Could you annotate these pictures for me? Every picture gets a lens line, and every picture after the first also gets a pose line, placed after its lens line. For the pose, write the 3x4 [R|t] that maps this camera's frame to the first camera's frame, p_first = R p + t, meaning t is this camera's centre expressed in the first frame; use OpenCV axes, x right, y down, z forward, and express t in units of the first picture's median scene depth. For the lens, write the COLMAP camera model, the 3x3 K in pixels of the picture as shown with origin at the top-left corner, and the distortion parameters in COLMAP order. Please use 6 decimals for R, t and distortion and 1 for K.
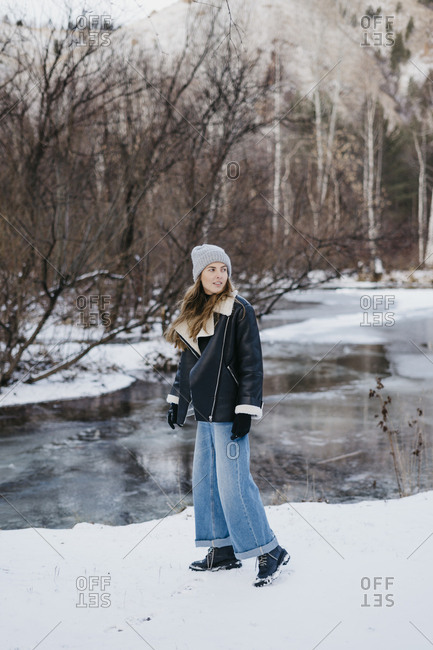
lens RADIAL K [[938.8, 0, 211.4], [0, 938.8, 335.9], [0, 0, 1]] dist [-0.033767, 0.000000]
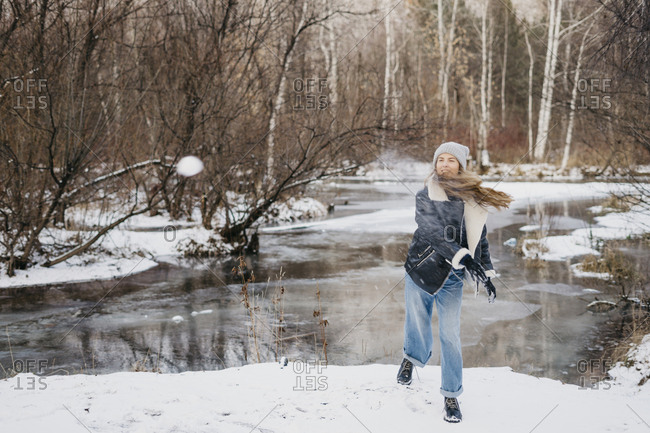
lens RADIAL K [[938.8, 0, 323.5], [0, 938.8, 216.9], [0, 0, 1]] dist [-0.033767, 0.000000]
pose [[0.998805, 0.008211, -0.048175, 0.131919], [-0.008859, 0.999873, -0.013267, 0.005537], [0.048060, 0.013678, 0.998751, -0.021144]]
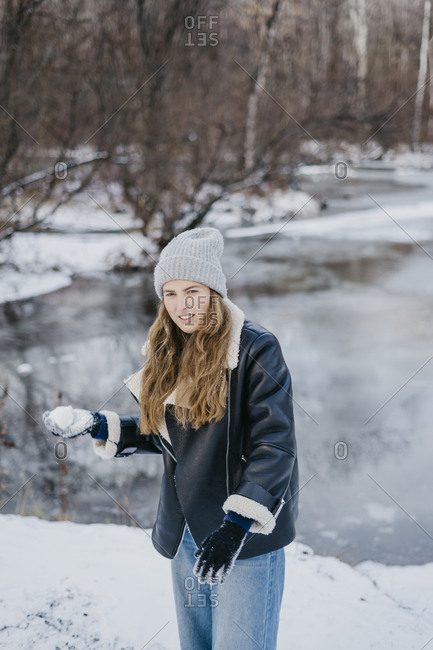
lens RADIAL K [[938.8, 0, 219.4], [0, 938.8, 327.5], [0, 0, 1]] dist [-0.033767, 0.000000]
pose [[0.974548, 0.045465, -0.219518, 0.223443], [-0.016875, 0.991318, 0.130401, -0.026767], [0.223541, -0.123377, 0.966854, 0.141830]]
